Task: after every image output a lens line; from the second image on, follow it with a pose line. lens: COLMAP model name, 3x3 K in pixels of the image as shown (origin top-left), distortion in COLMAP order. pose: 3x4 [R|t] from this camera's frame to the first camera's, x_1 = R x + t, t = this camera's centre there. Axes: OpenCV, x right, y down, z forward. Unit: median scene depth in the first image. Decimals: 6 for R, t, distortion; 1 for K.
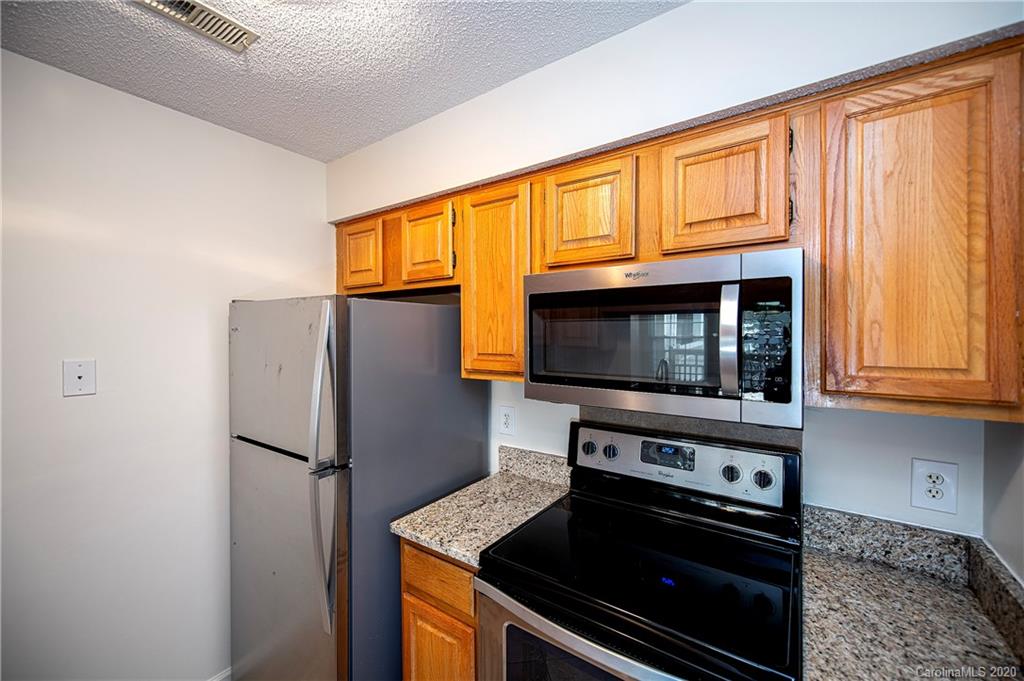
lens RADIAL K [[414.5, 0, 512.9], [0, 414.5, 336.6], [0, 0, 1]] dist [0.006768, -0.000243]
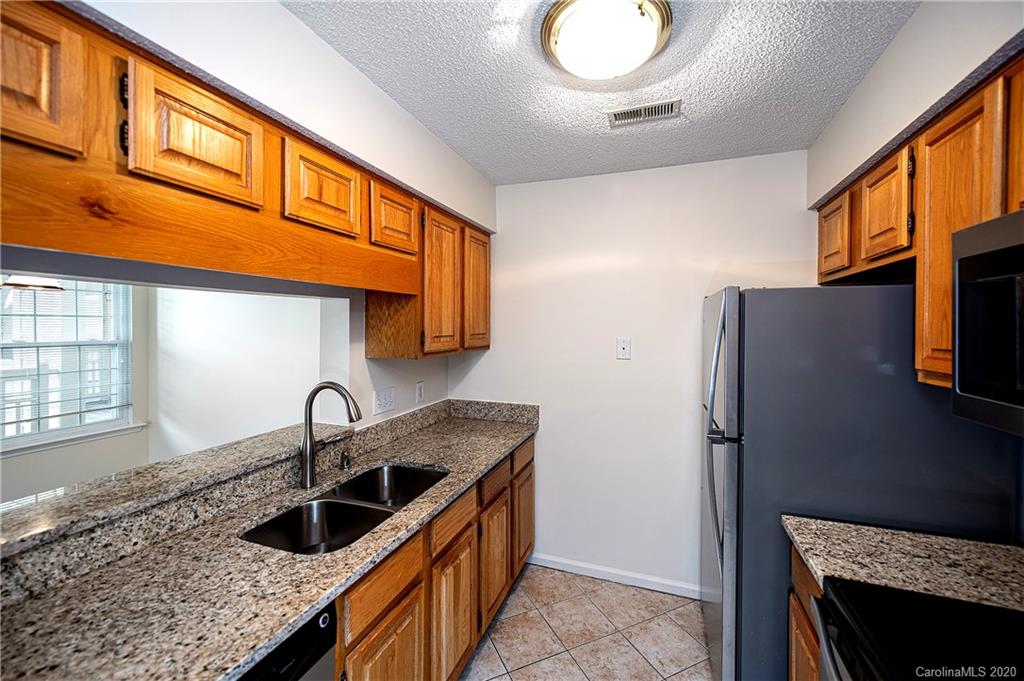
lens RADIAL K [[414.5, 0, 509.7], [0, 414.5, 331.9], [0, 0, 1]] dist [0.006768, -0.000243]
pose [[0.239298, 0.015506, -0.970822, 0.438592], [-0.012426, 0.999839, 0.012907, 0.011007], [0.970867, 0.008975, 0.239452, 0.119512]]
